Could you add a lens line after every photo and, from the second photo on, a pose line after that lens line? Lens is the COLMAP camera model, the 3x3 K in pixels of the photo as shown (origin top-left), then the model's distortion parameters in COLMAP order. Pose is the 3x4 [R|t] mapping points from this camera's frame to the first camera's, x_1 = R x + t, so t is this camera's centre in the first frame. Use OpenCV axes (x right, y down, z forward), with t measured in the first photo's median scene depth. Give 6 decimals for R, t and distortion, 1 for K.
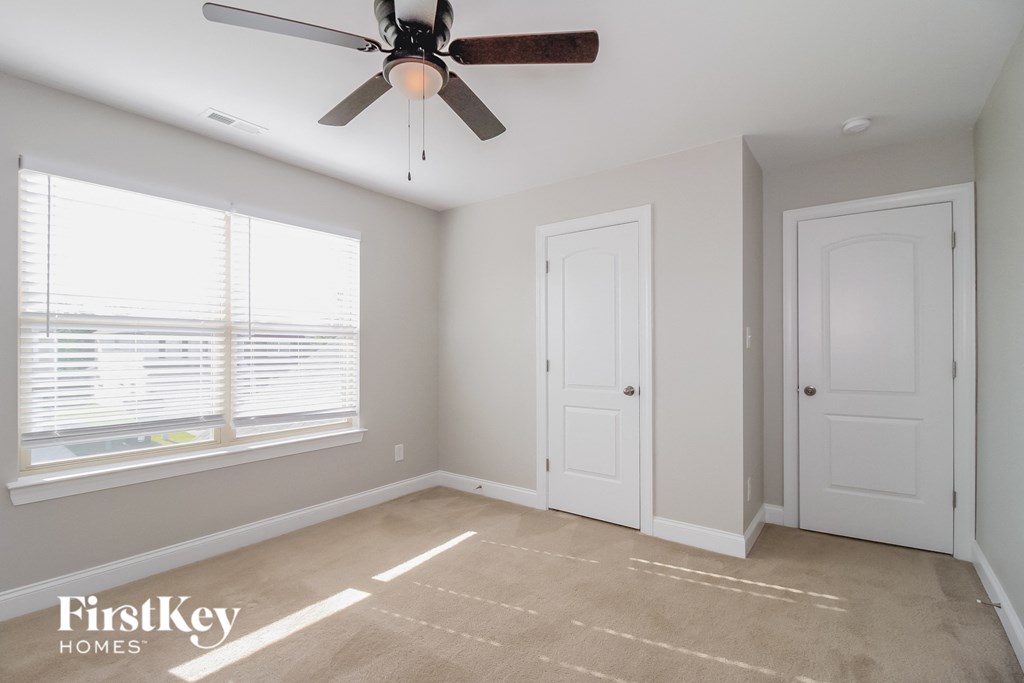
lens RADIAL K [[477.4, 0, 511.0], [0, 477.4, 345.1], [0, 0, 1]] dist [0.001668, 0.000318]
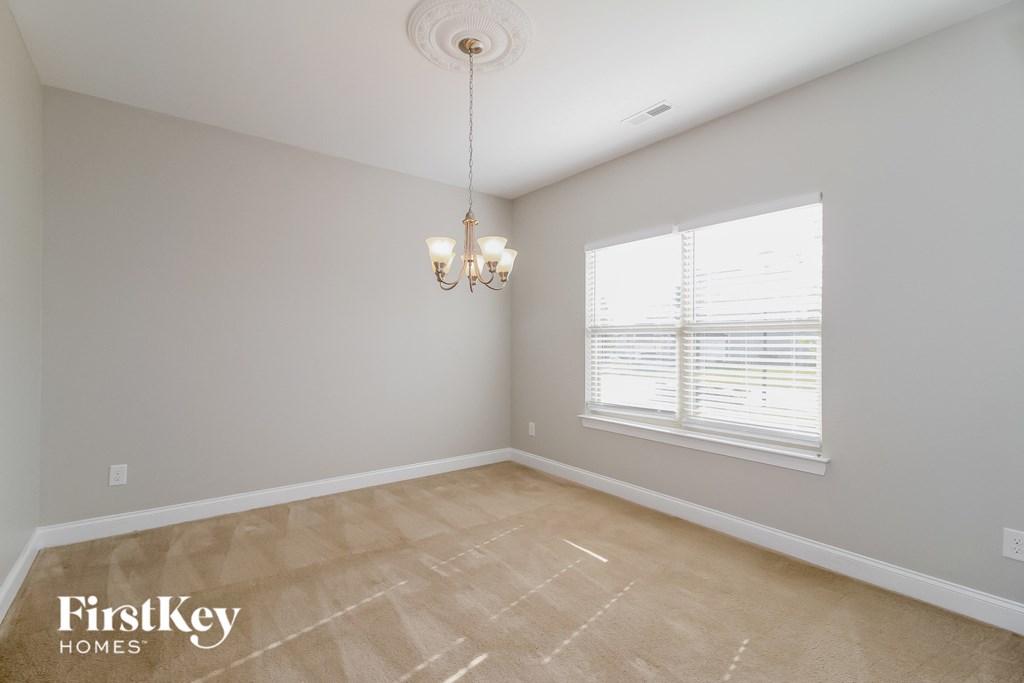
lens RADIAL K [[477.4, 0, 511.0], [0, 477.4, 345.1], [0, 0, 1]] dist [0.001668, 0.000318]
pose [[-0.280731, -0.013813, -0.959687, 0.694691], [-0.011816, 0.999870, -0.010935, 0.022974], [0.959714, 0.008270, -0.280858, 0.969963]]
